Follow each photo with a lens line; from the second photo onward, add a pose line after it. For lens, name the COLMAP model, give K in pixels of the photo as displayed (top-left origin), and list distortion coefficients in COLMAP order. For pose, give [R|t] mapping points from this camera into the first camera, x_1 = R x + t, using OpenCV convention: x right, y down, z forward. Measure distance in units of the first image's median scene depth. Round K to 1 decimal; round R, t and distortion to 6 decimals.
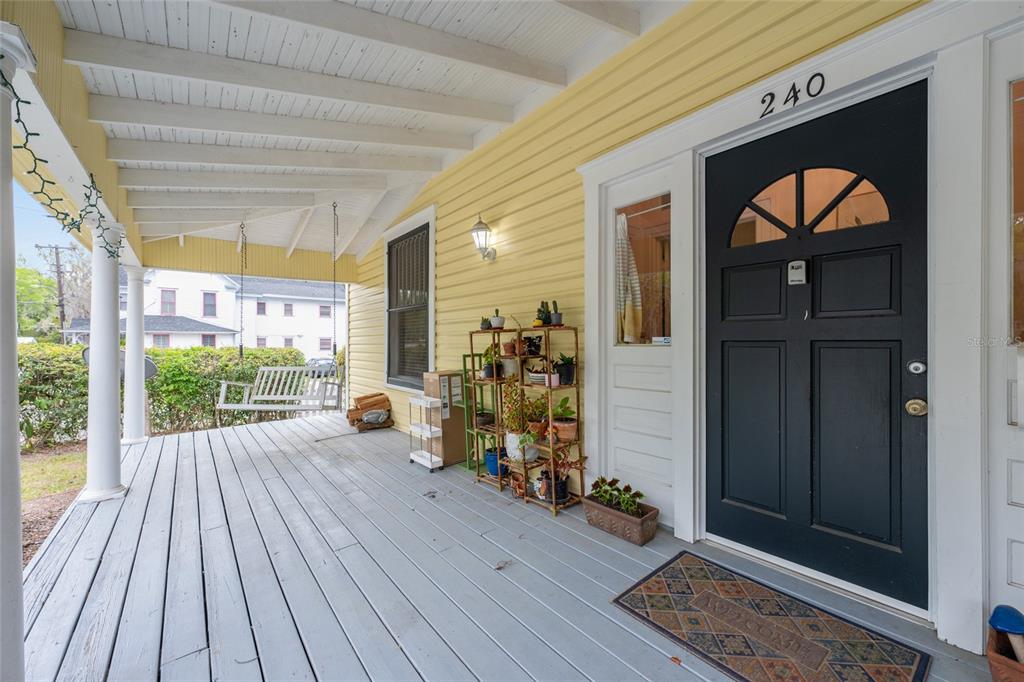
lens RADIAL K [[406.6, 0, 512.0], [0, 406.6, 341.0], [0, 0, 1]] dist [-0.000015, -0.000064]
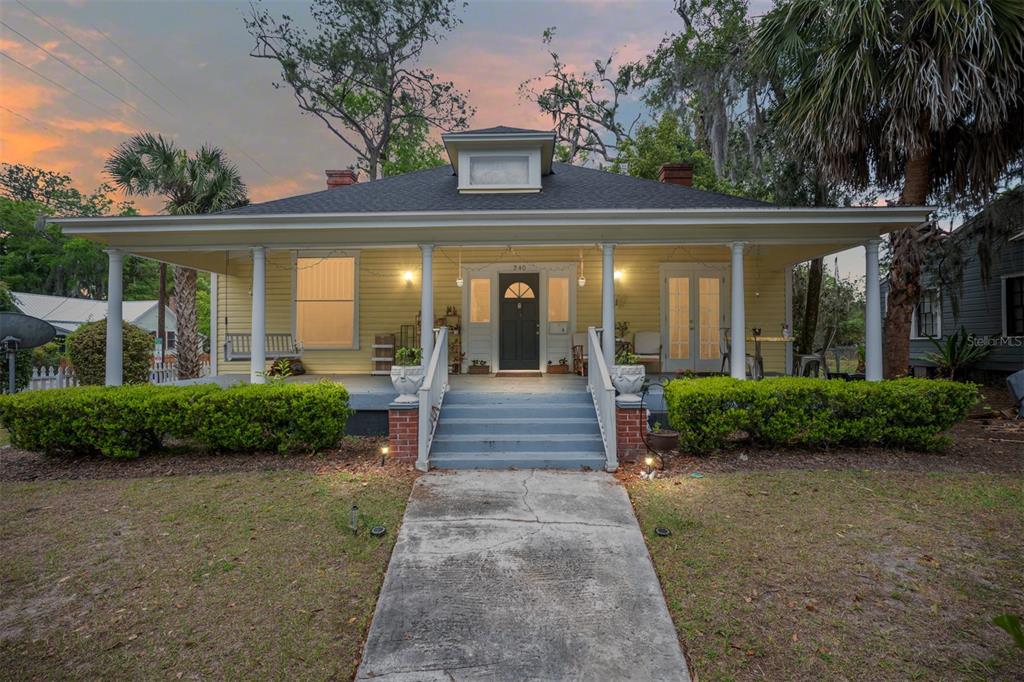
lens RADIAL K [[414.0, 0, 515.1], [0, 414.0, 334.7], [0, 0, 1]] dist [-0.026836, 0.004158]
pose [[0.639856, 0.020092, 0.768232, -1.982458], [-0.002943, 0.999715, -0.023694, 0.184555], [-0.768489, 0.012900, 0.639732, -1.322703]]
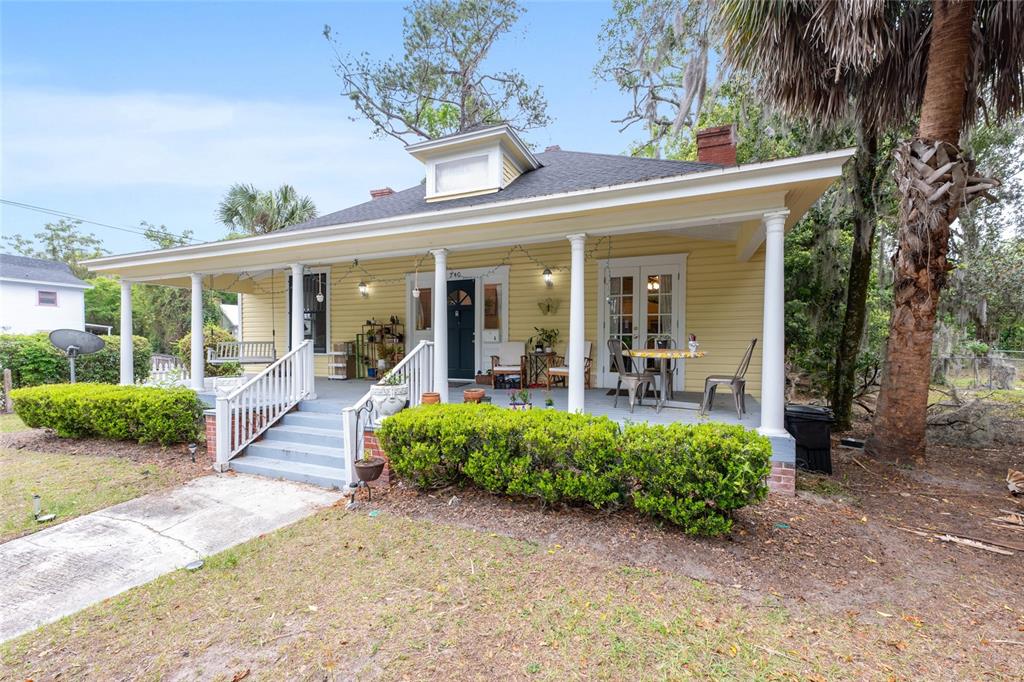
lens RADIAL K [[410.5, 0, 508.6], [0, 410.5, 350.1], [0, 0, 1]] dist [0.001224, 0.000128]
pose [[0.873154, -0.003408, 0.487433, -0.696172], [-0.007380, 0.999769, 0.020209, 0.097011], [-0.487389, -0.021243, 0.872927, -2.226666]]
